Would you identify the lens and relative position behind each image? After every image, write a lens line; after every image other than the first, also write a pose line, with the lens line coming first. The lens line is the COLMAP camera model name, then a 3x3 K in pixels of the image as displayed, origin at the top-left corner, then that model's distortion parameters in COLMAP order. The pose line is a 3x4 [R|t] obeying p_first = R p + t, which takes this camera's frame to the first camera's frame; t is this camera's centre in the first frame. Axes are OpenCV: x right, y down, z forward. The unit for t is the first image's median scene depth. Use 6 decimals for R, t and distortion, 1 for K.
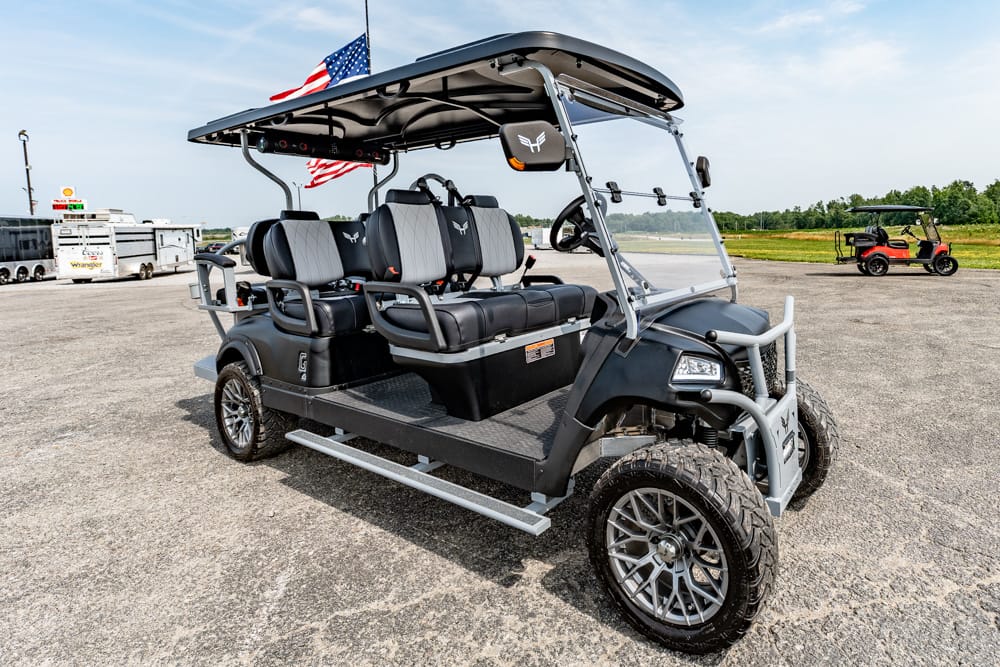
lens RADIAL K [[534.0, 0, 573.2], [0, 534.0, 260.7], [0, 0, 1]] dist [-0.000904, 0.000004]
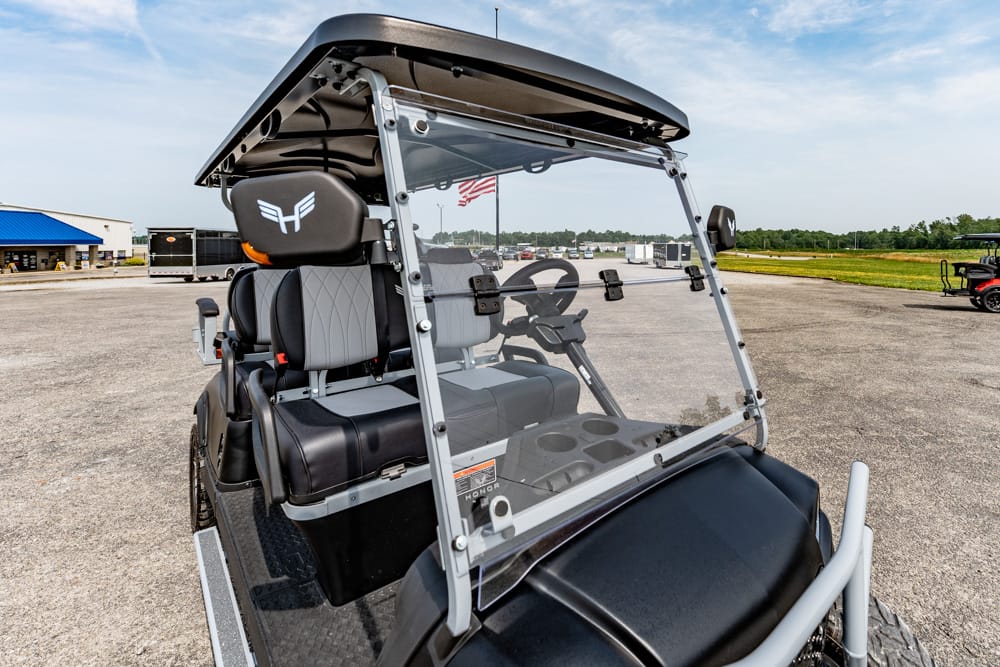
lens RADIAL K [[468.4, 0, 552.5], [0, 468.4, 248.3], [0, 0, 1]] dist [-0.002264, -0.000320]
pose [[0.972023, 0.019744, -0.234052, 0.049745], [-0.031497, 0.998418, -0.046585, -0.030436], [0.232762, 0.052653, 0.971107, 0.107597]]
